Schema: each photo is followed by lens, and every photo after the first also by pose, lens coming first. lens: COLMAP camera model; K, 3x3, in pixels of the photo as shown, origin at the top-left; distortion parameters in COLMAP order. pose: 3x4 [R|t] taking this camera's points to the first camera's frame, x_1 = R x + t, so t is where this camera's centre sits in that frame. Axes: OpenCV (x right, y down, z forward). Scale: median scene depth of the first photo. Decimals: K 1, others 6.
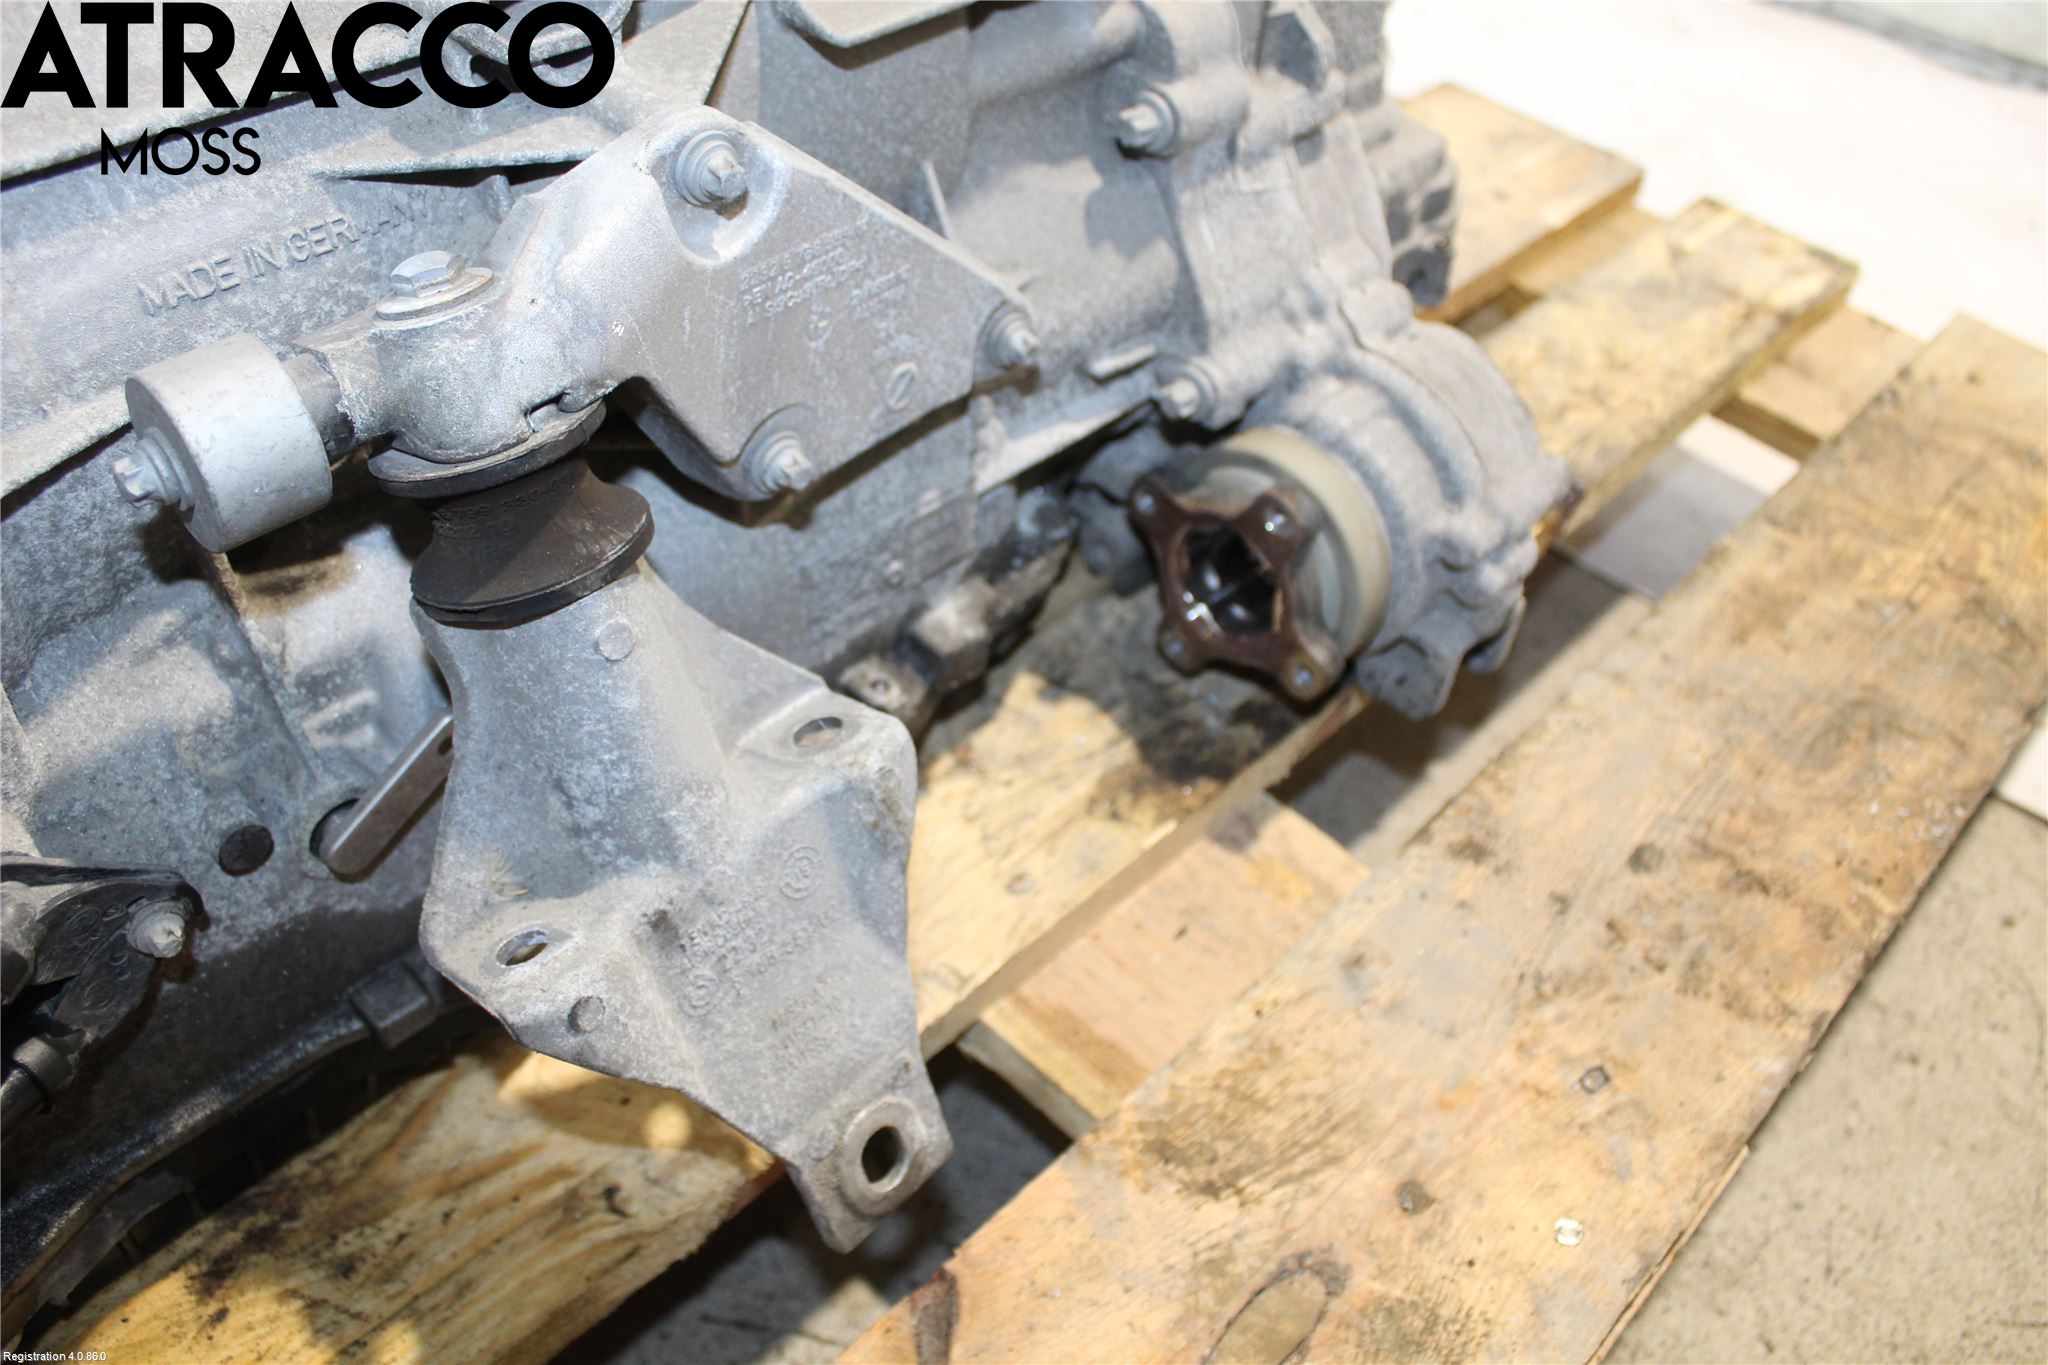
lens RADIAL K [[1662.0, 0, 1024.0], [0, 1662.0, 682.5], [0, 0, 1]] dist [-0.136438, 0.090334]
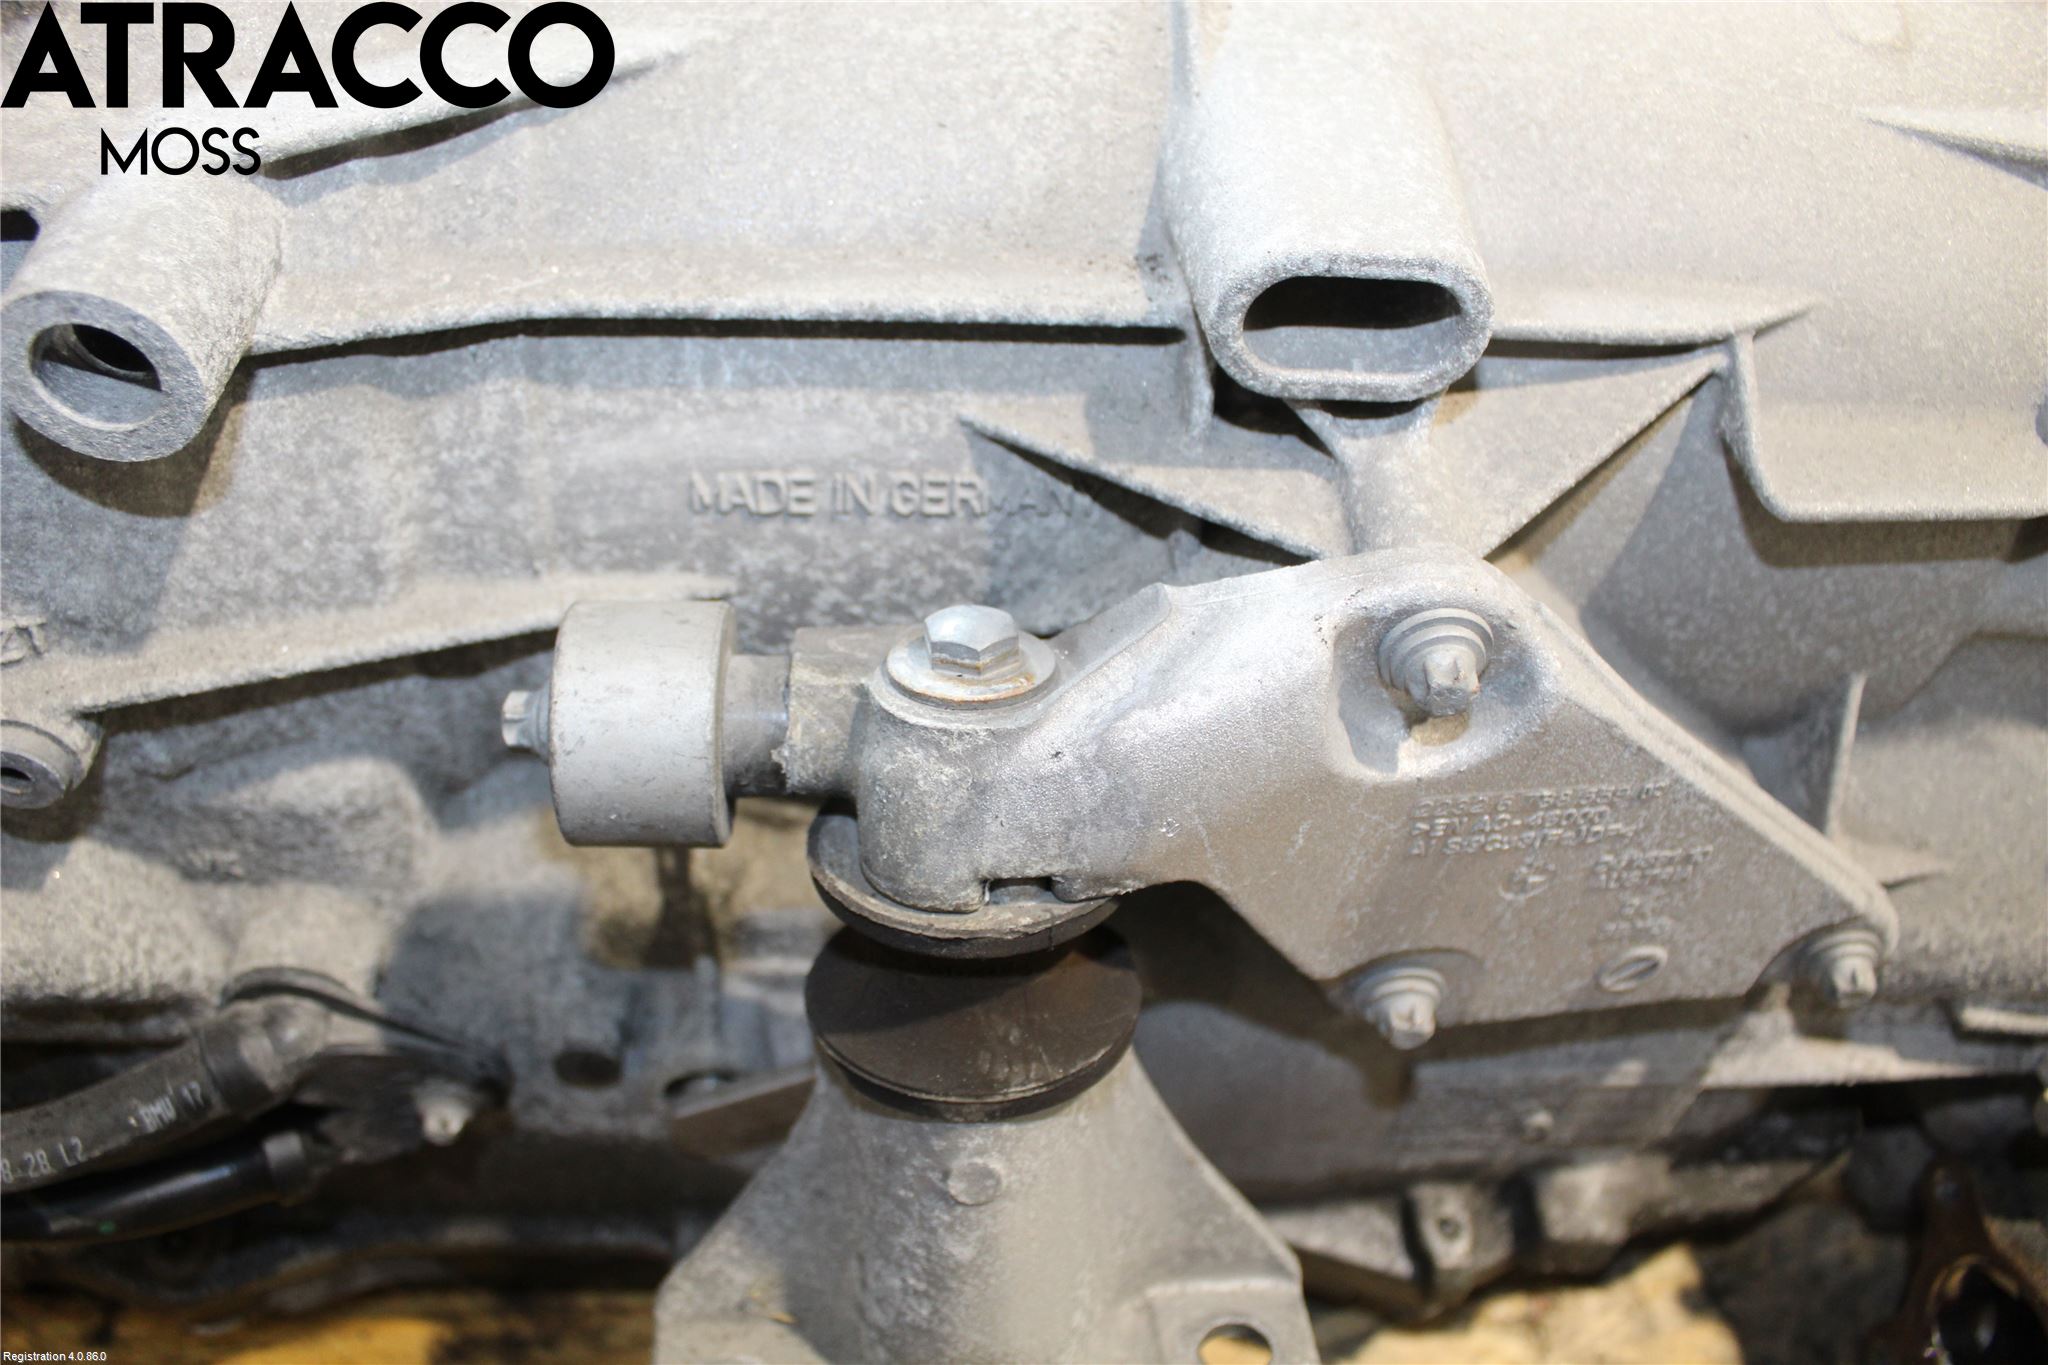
lens RADIAL K [[1649.5, 0, 1024.0], [0, 1649.5, 682.5], [0, 0, 1]] dist [-0.175319, 0.135891]
pose [[0.735195, 0.474869, -0.483722, 0.007356], [-0.479089, 0.868850, 0.124794, -0.268210], [0.479543, 0.139998, 0.866279, 0.308157]]
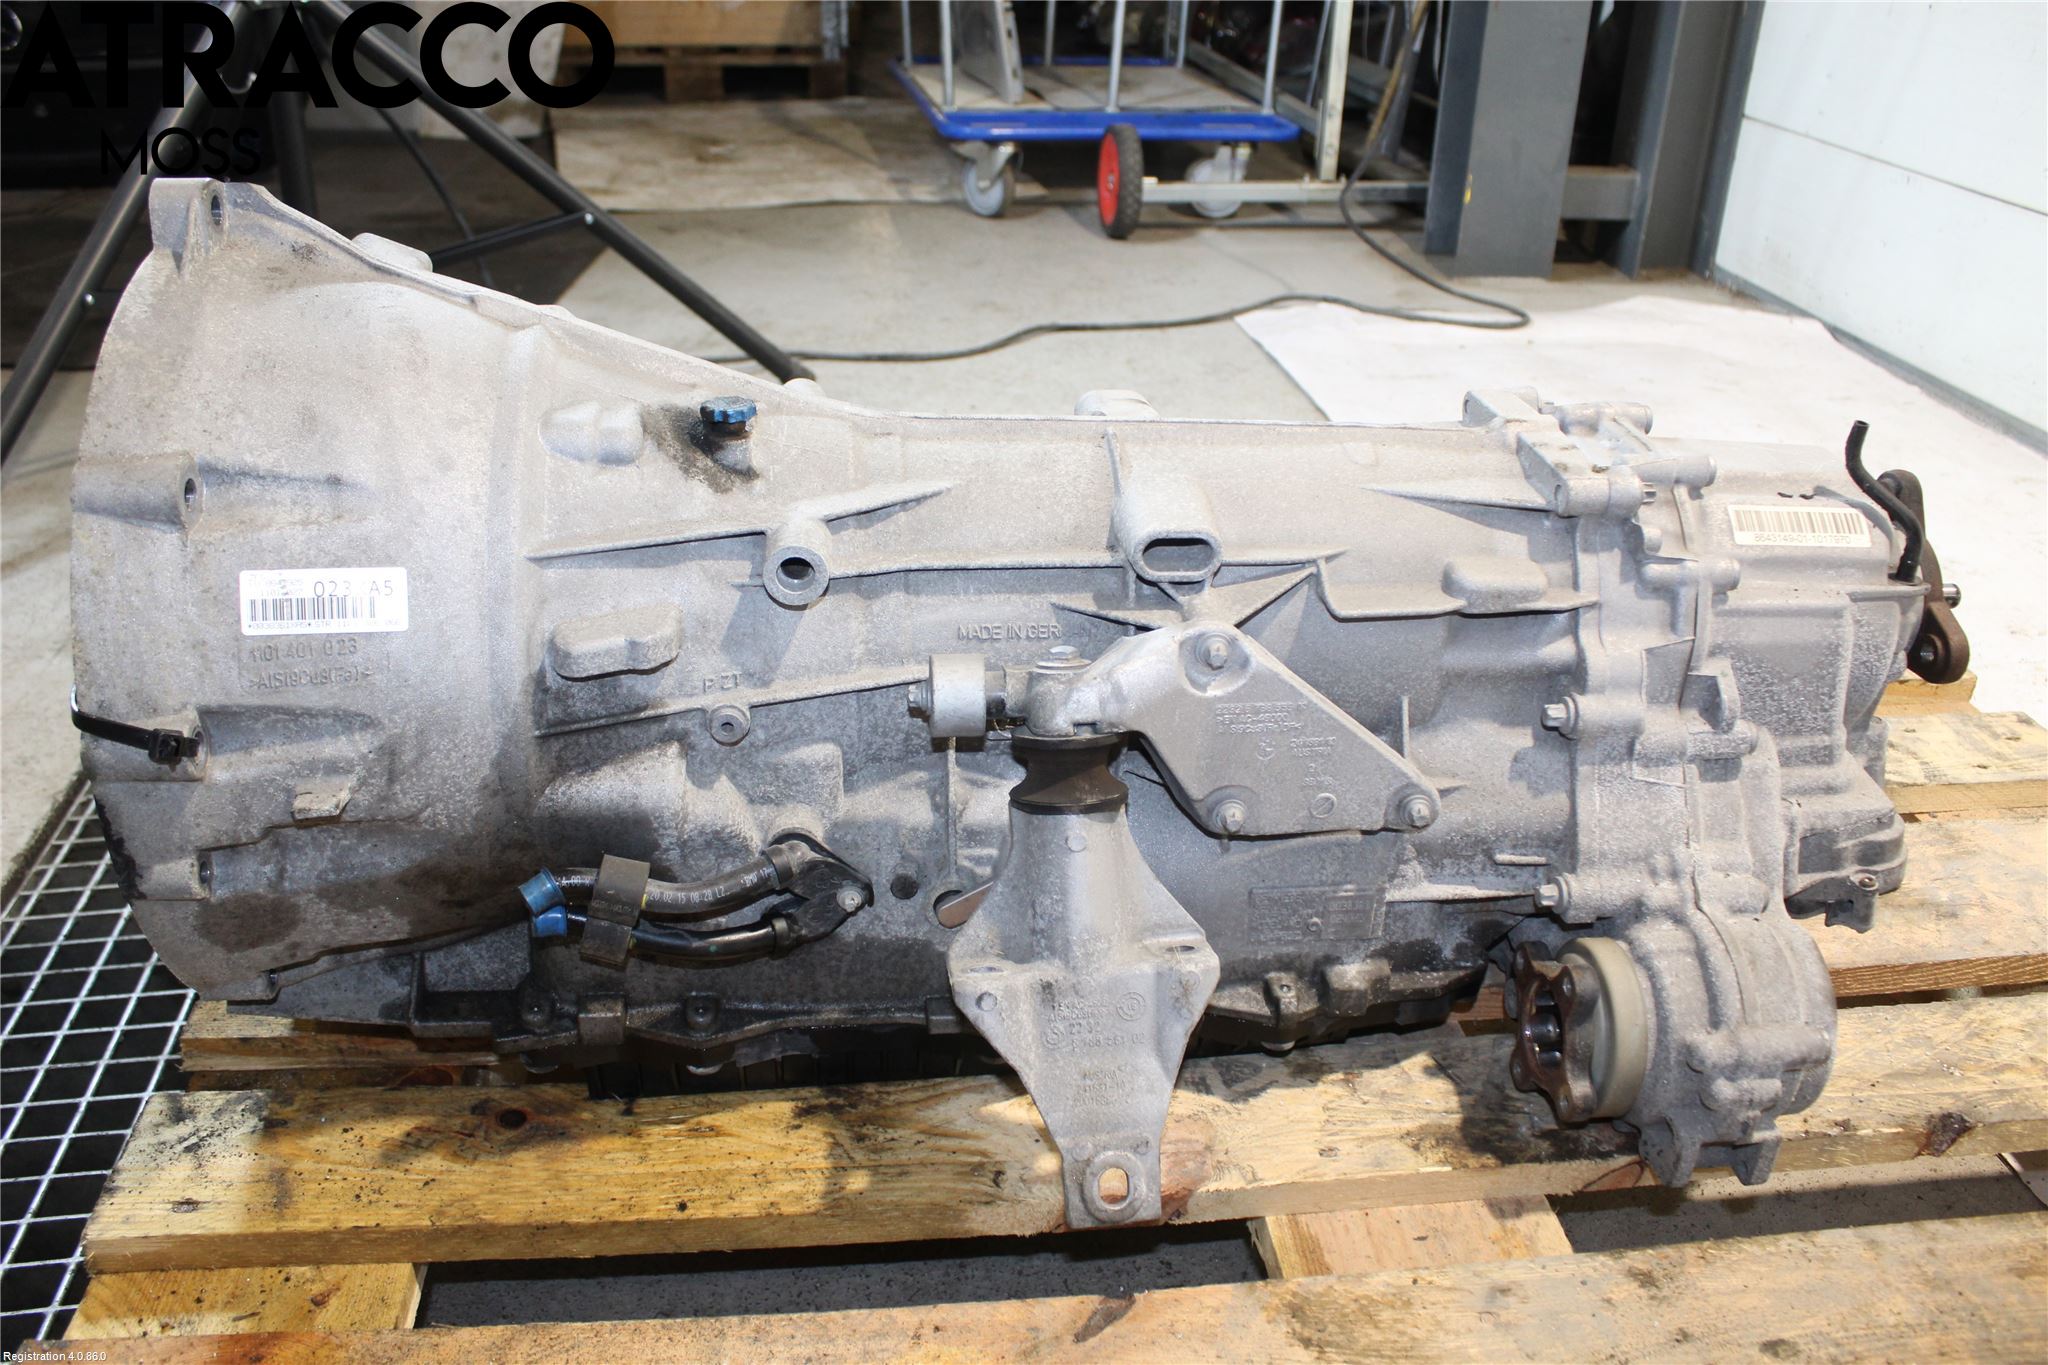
lens RADIAL K [[1662.0, 0, 1024.0], [0, 1662.0, 682.5], [0, 0, 1]] dist [-0.136438, 0.090334]
pose [[0.770370, 0.249220, -0.586872, 0.742938], [-0.423271, 0.888263, -0.178408, 0.166867], [0.476835, 0.385846, 0.789779, -0.641041]]
